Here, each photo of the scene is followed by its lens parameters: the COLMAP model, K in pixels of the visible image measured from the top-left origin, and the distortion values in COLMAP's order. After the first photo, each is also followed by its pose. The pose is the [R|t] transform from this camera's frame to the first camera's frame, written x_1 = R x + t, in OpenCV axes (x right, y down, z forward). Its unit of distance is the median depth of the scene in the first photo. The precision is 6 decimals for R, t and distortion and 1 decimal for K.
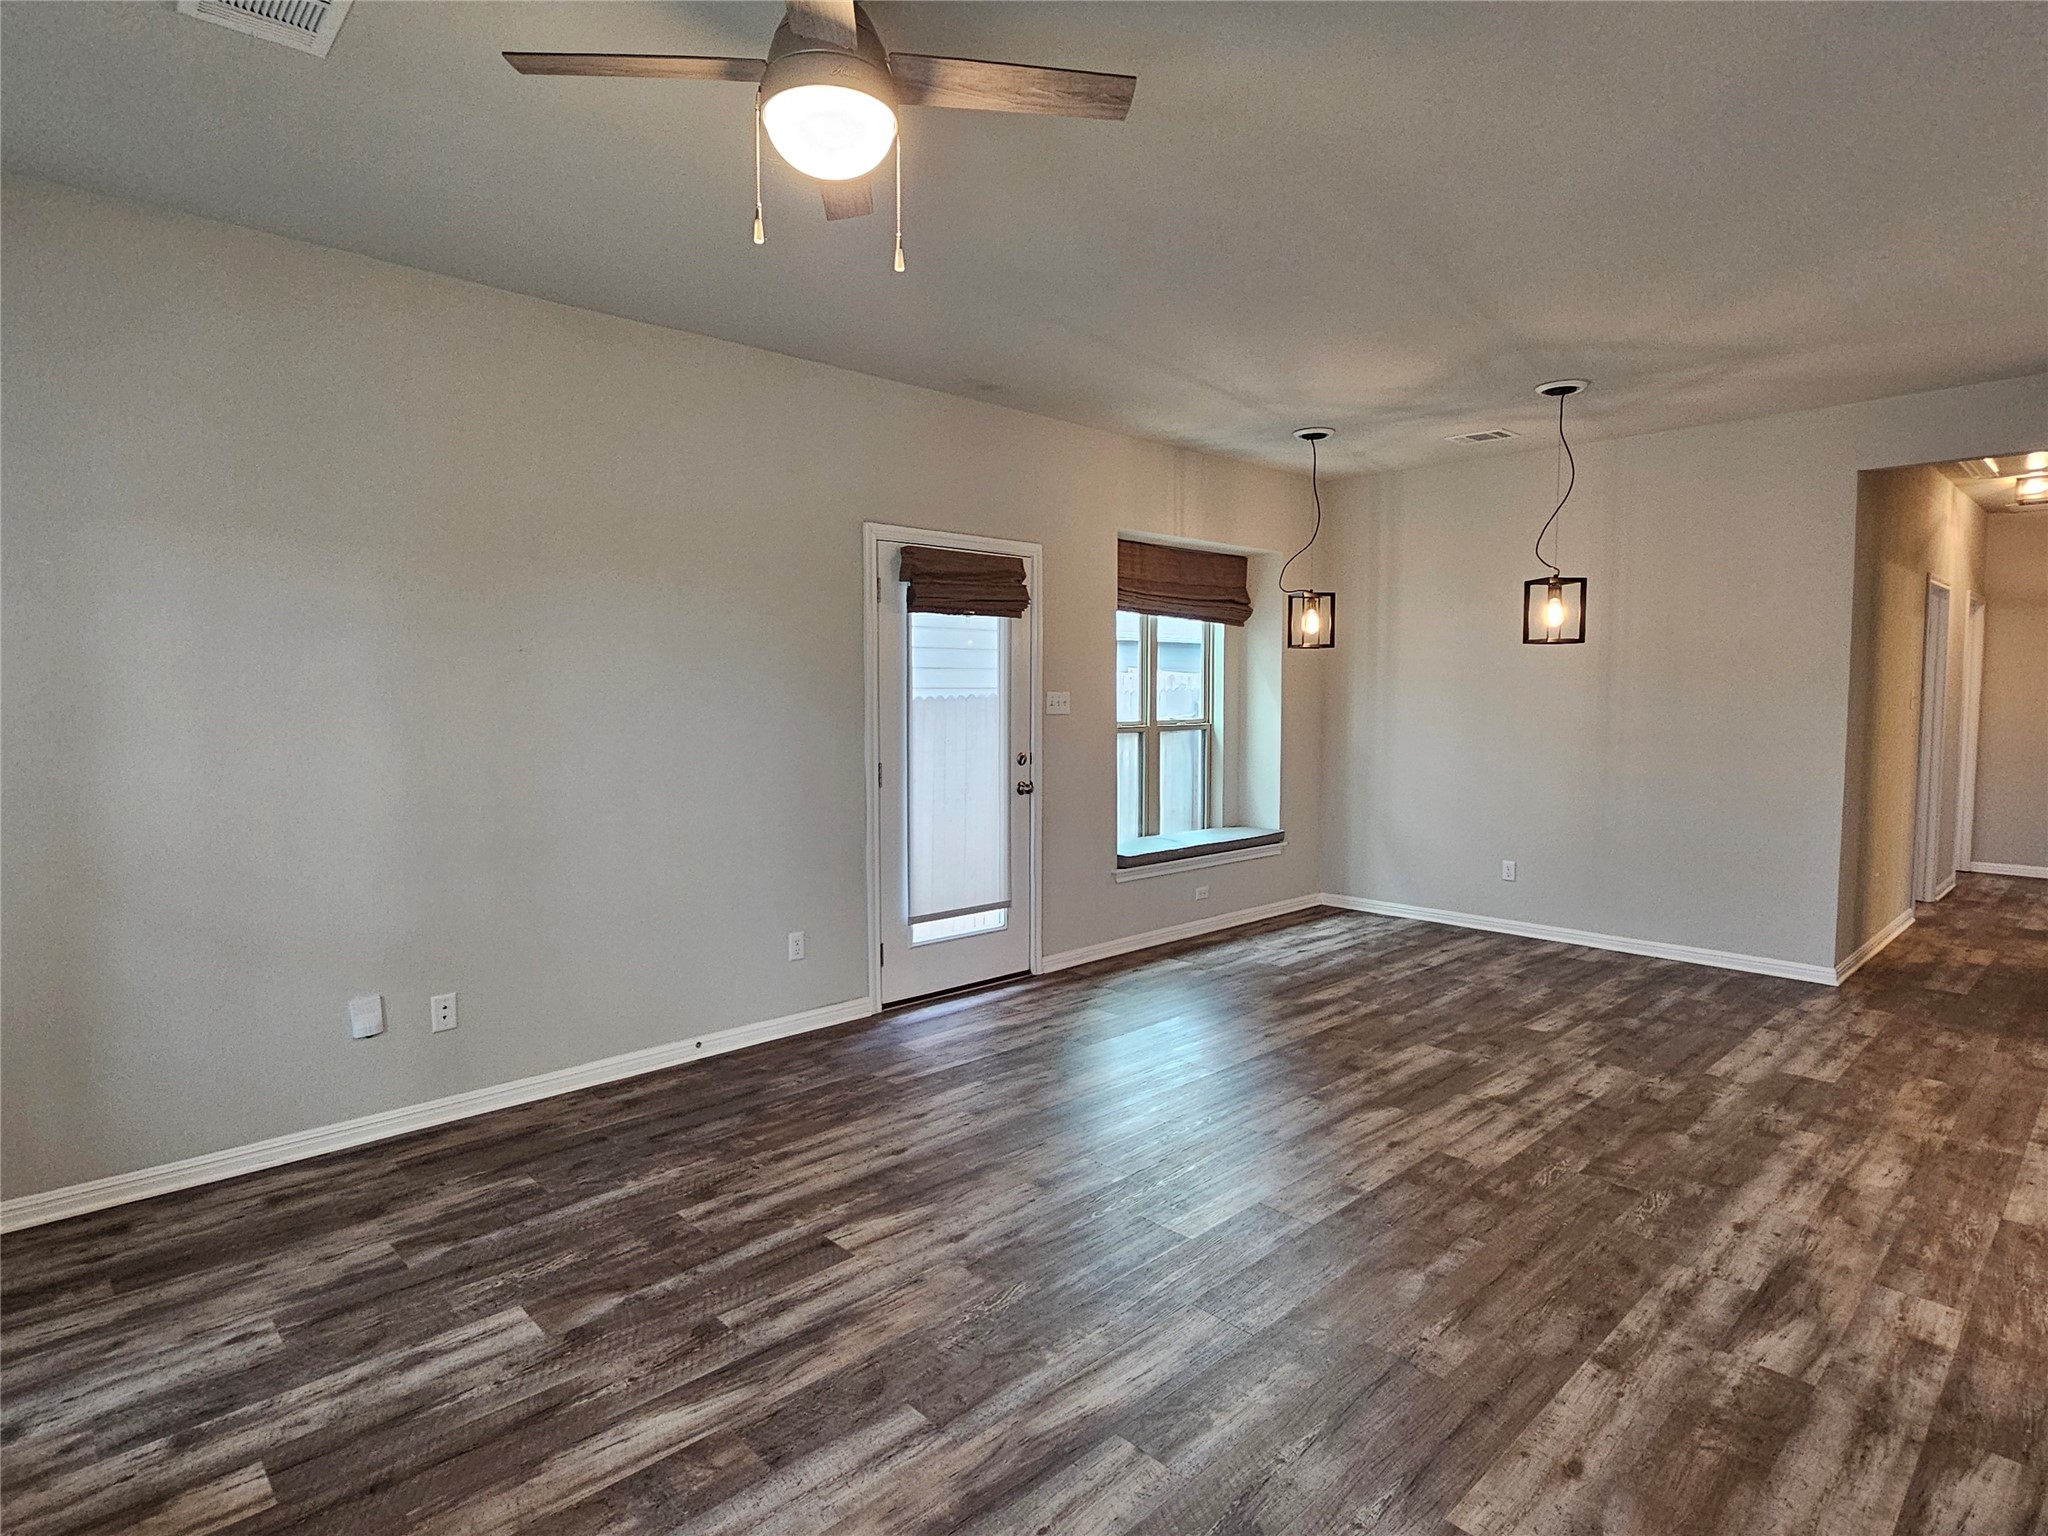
lens RADIAL K [[1105.8, 0, 1023.7], [0, 1105.8, 763.4], [0, 0, 1]] dist [-0.003678, 0.001933]
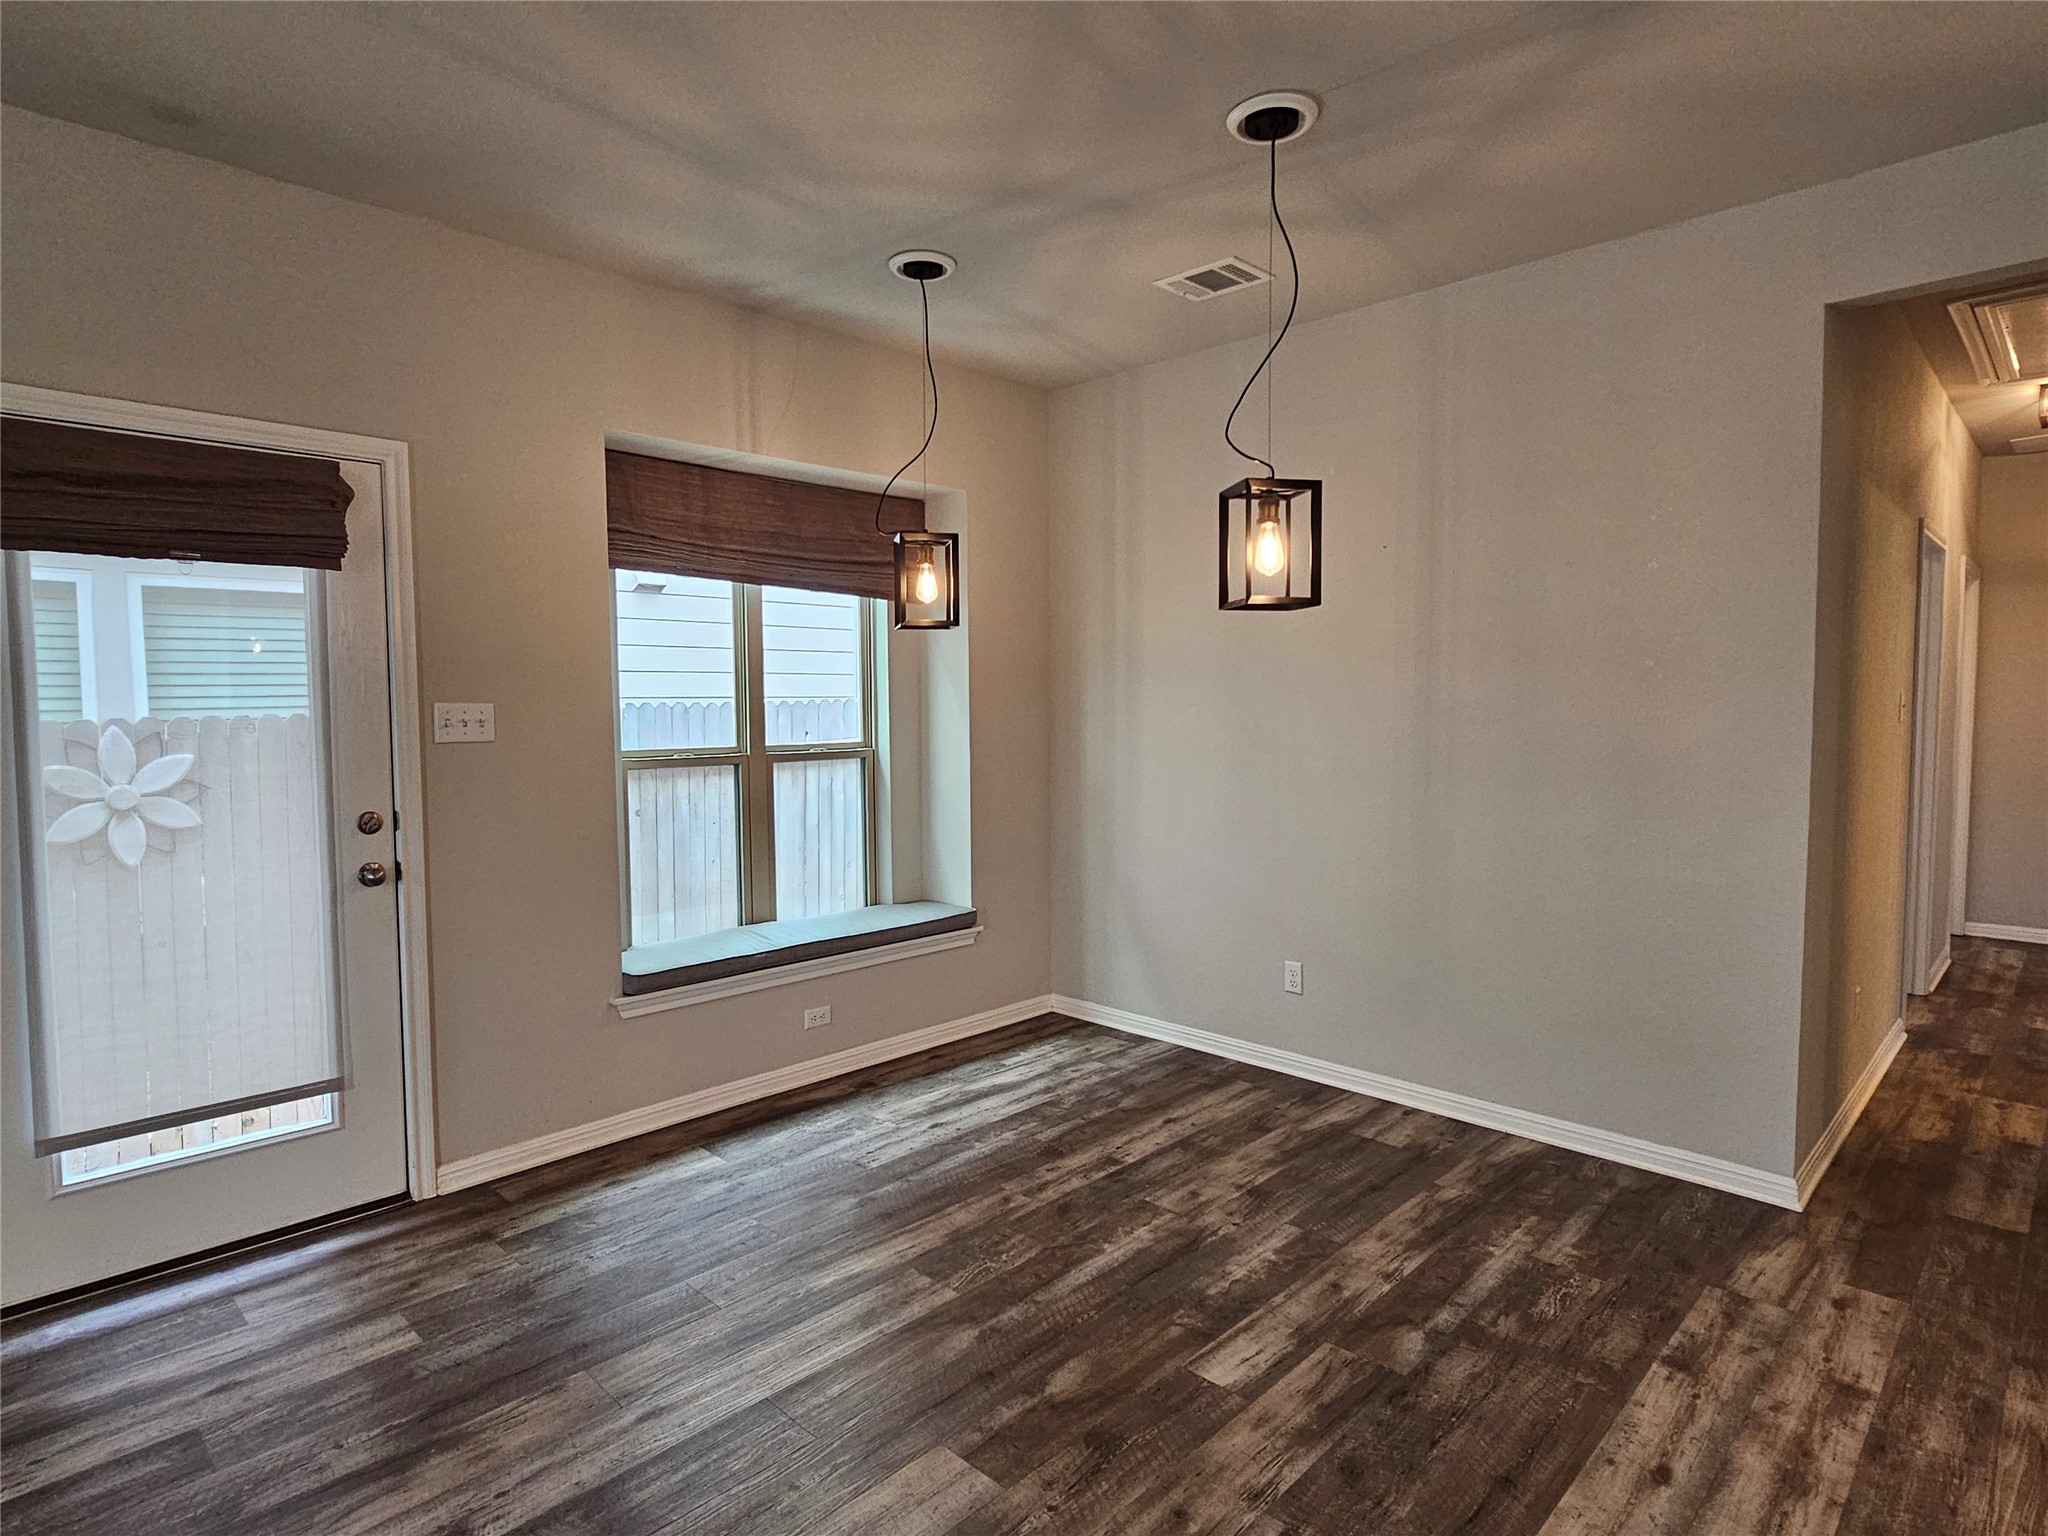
lens RADIAL K [[1105.8, 0, 1018.6], [0, 1105.8, 761.8], [0, 0, 1]] dist [-0.003678, 0.001933]
pose [[0.999557, -0.006356, 0.029066, 0.344792], [0.006619, 0.999938, -0.008961, -0.031008], [-0.029007, 0.009150, 0.999537, 0.476123]]
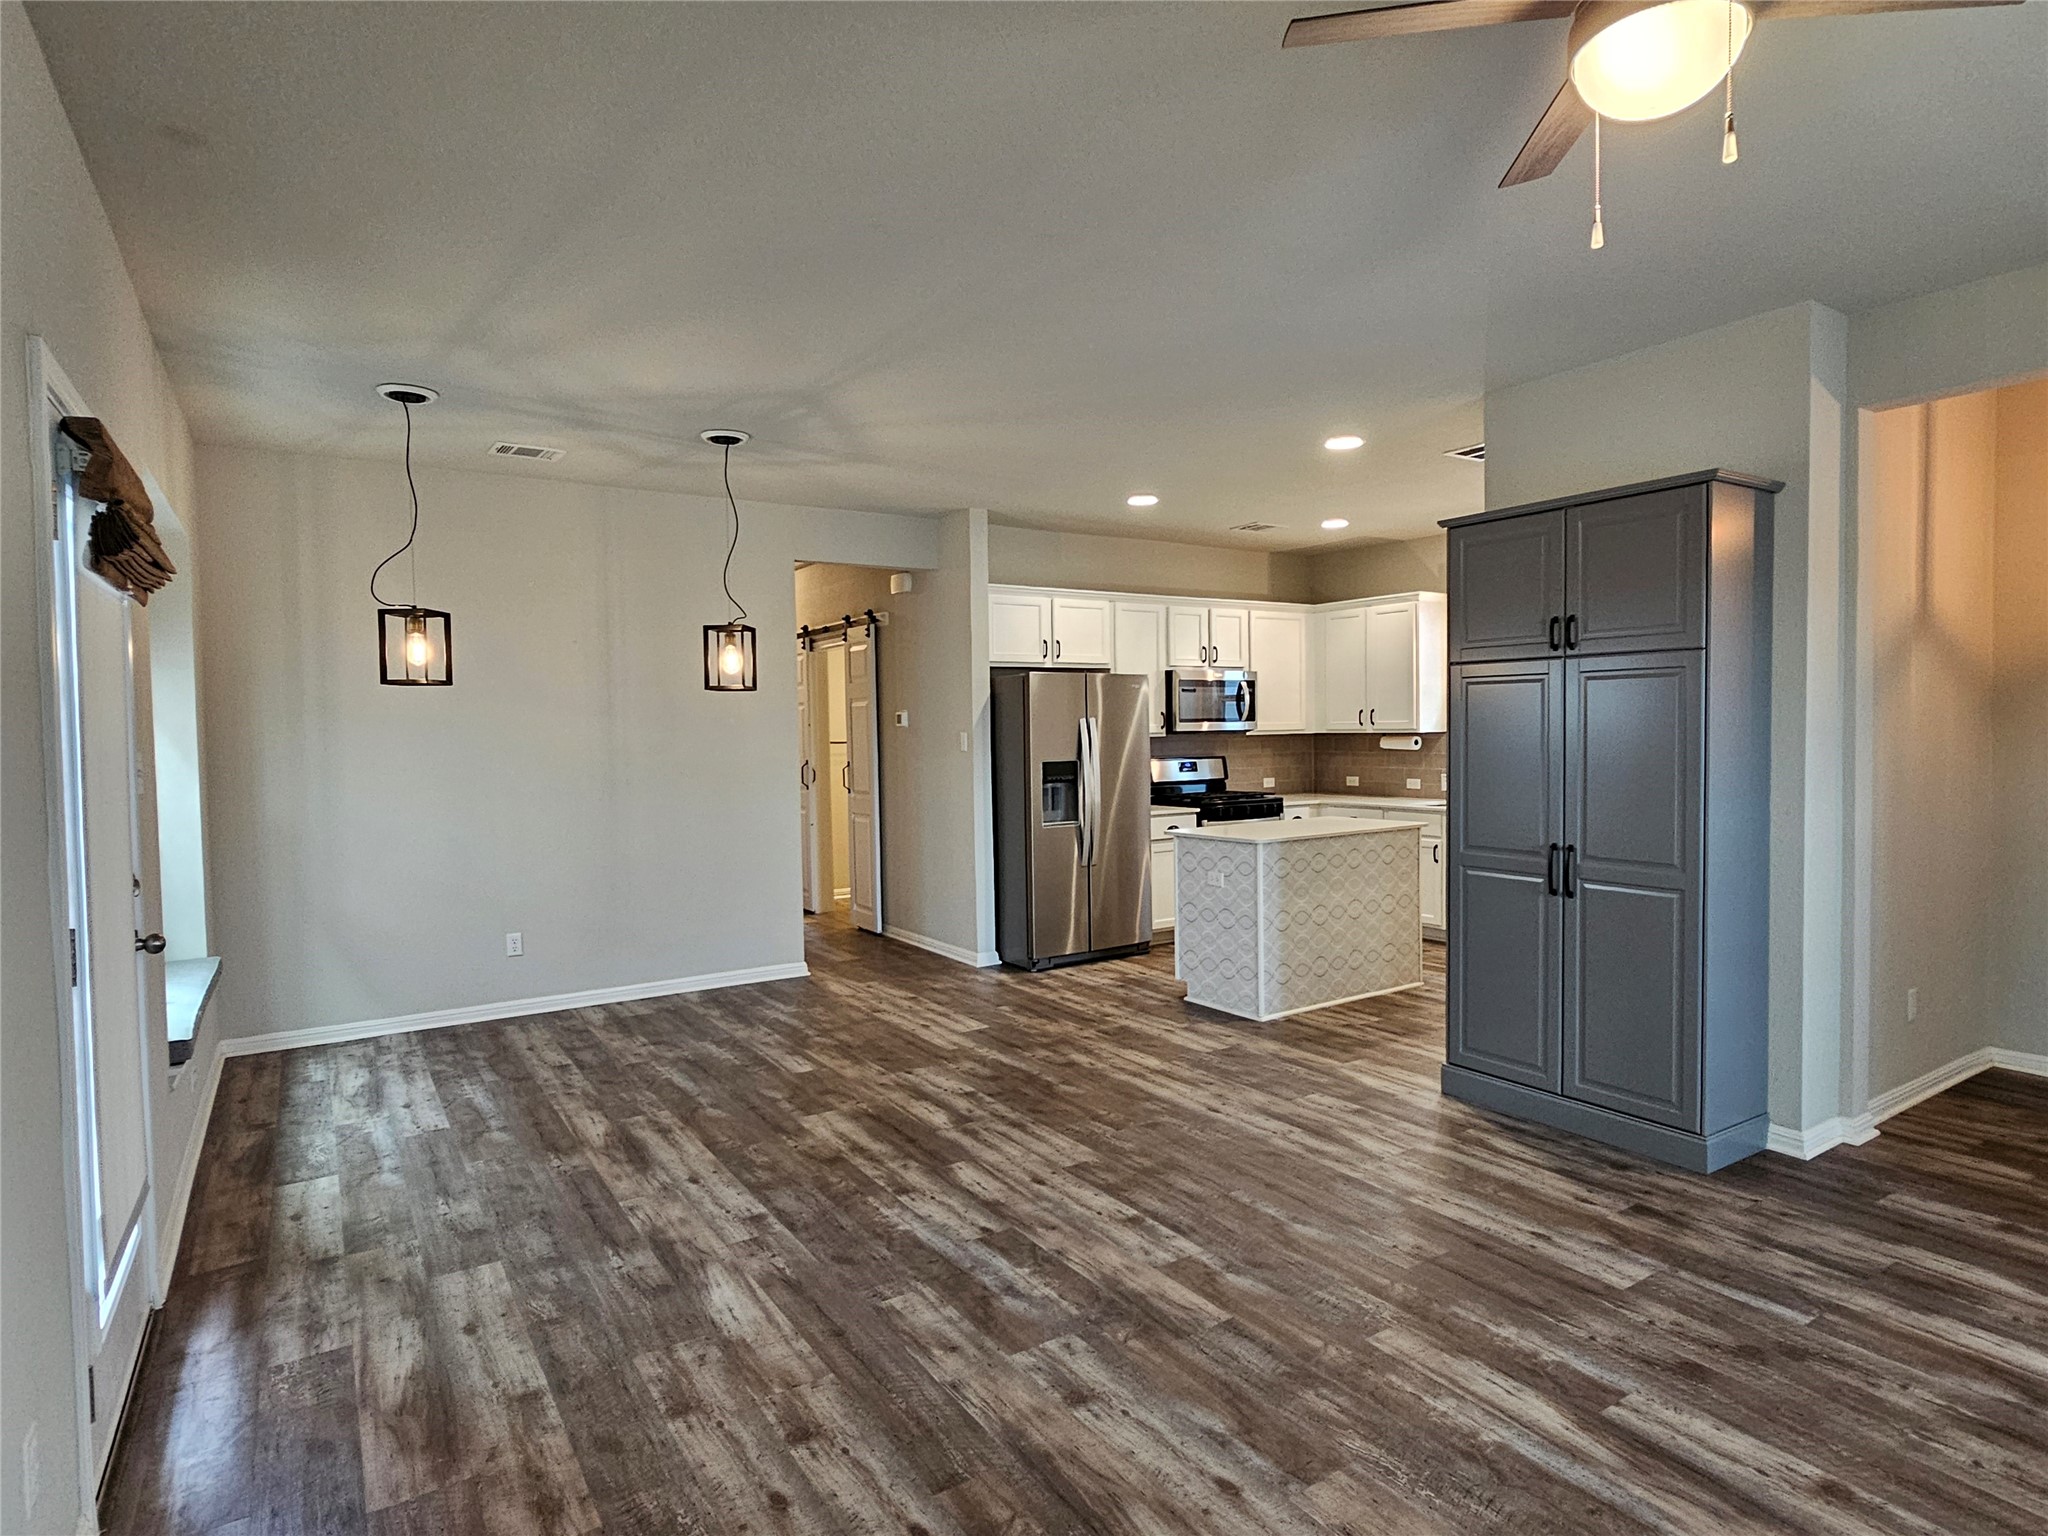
lens RADIAL K [[1105.8, 0, 1020.6], [0, 1105.8, 772.9], [0, 0, 1]] dist [-0.003678, 0.001933]
pose [[0.184322, -0.040649, 0.982025, -0.457020], [0.081501, 0.996335, 0.025944, -0.039211], [-0.979481, 0.075254, 0.186960, 0.565158]]
